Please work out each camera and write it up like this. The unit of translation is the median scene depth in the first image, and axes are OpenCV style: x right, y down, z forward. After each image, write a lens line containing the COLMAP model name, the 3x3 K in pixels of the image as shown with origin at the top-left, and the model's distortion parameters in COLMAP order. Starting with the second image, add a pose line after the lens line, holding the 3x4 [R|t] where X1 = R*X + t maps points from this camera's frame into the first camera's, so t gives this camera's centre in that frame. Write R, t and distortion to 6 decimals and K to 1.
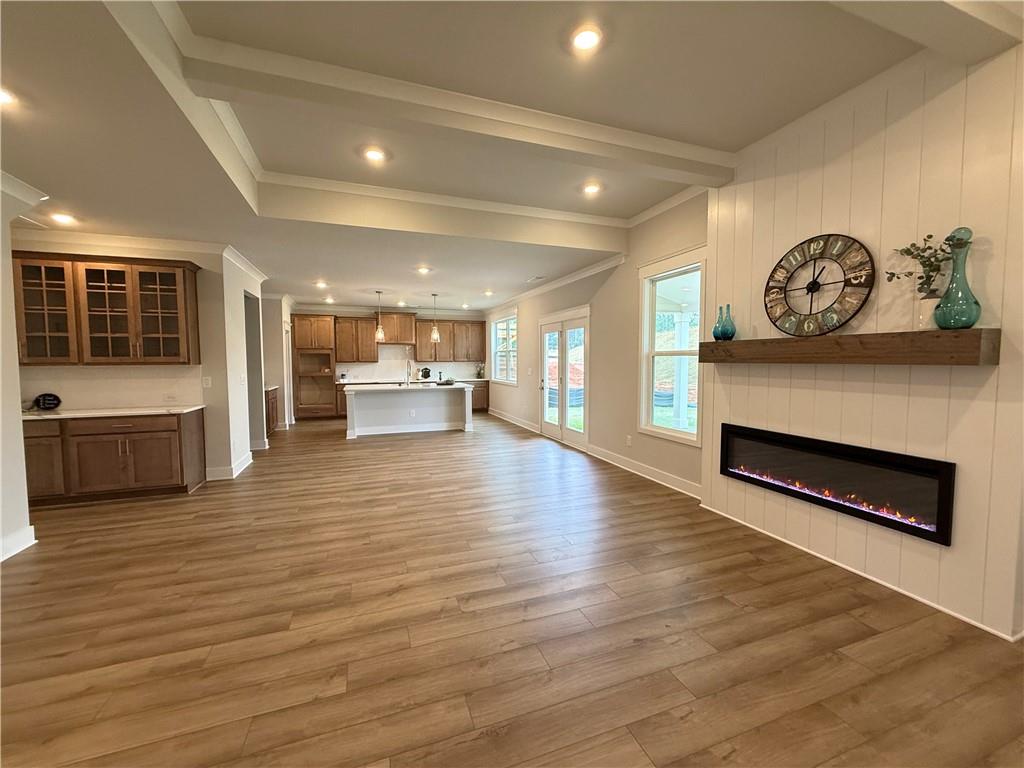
lens RADIAL K [[406.6, 0, 509.7], [0, 406.6, 383.3], [0, 0, 1]] dist [-0.001492, 0.000178]
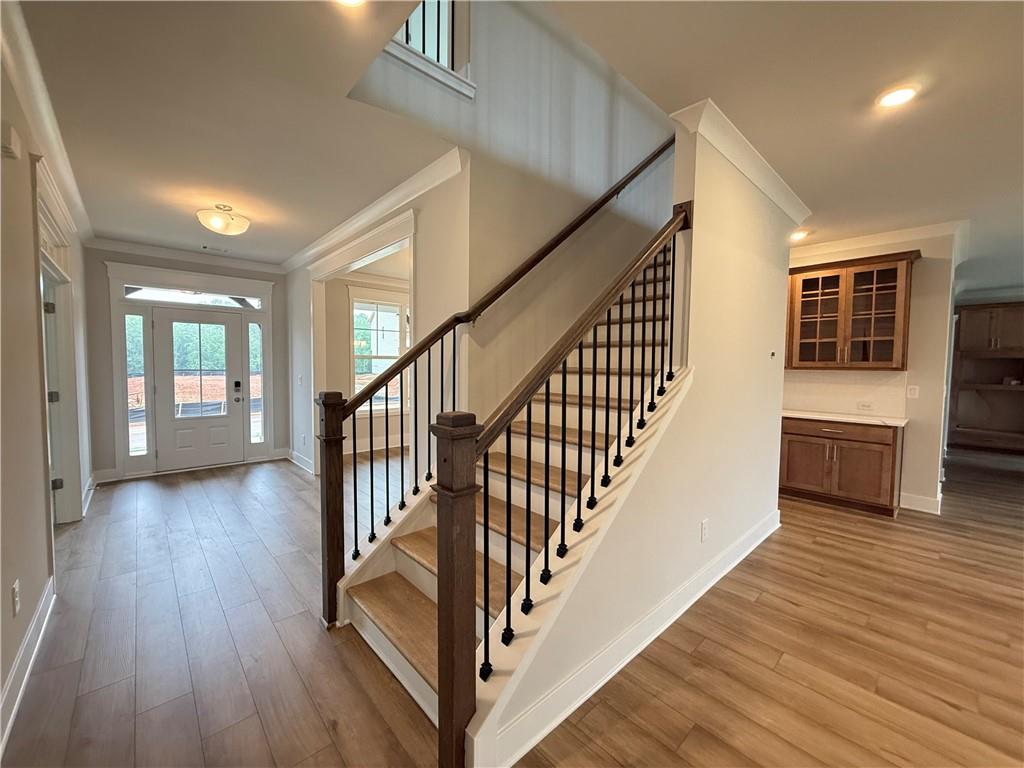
lens RADIAL K [[406.6, 0, 509.4], [0, 406.6, 383.9], [0, 0, 1]] dist [-0.001492, 0.000178]
pose [[0.382031, 0.055522, -0.922480, -0.339132], [-0.063614, 0.997406, 0.033686, 0.006670], [0.921957, 0.045814, 0.384572, -0.116699]]
